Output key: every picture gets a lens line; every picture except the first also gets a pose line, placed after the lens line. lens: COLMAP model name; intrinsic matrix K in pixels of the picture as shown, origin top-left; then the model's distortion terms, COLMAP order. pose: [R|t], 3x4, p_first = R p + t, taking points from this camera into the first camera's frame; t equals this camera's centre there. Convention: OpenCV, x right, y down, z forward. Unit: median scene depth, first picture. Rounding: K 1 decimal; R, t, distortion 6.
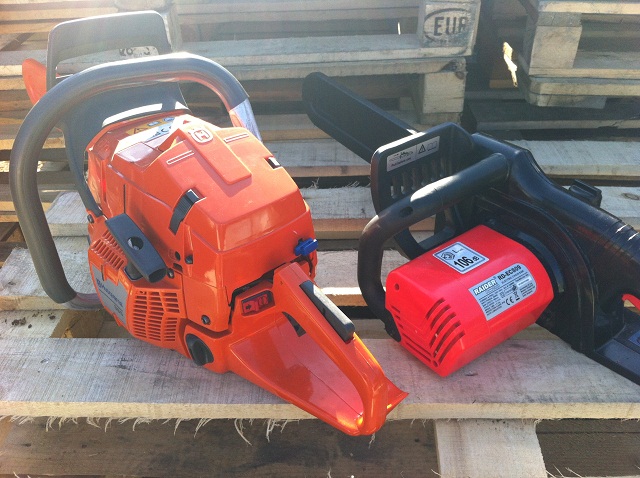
lens RADIAL K [[606.0, 0, 320.0], [0, 606.0, 239.0], [0, 0, 1]] dist [0.106157, -0.312383]
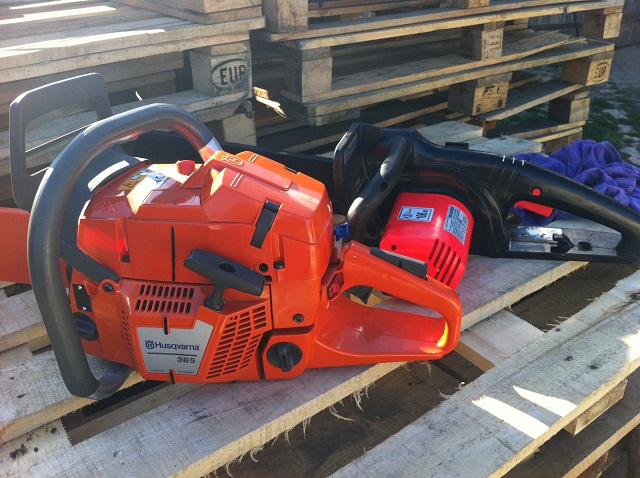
lens RADIAL K [[606.0, 0, 320.0], [0, 606.0, 239.0], [0, 0, 1]] dist [0.106157, -0.312383]
pose [[0.789676, -0.291341, 0.539937, -0.369296], [0.357744, 0.933617, -0.019449, 0.019057], [-0.498428, 0.208518, 0.841481, 0.023102]]
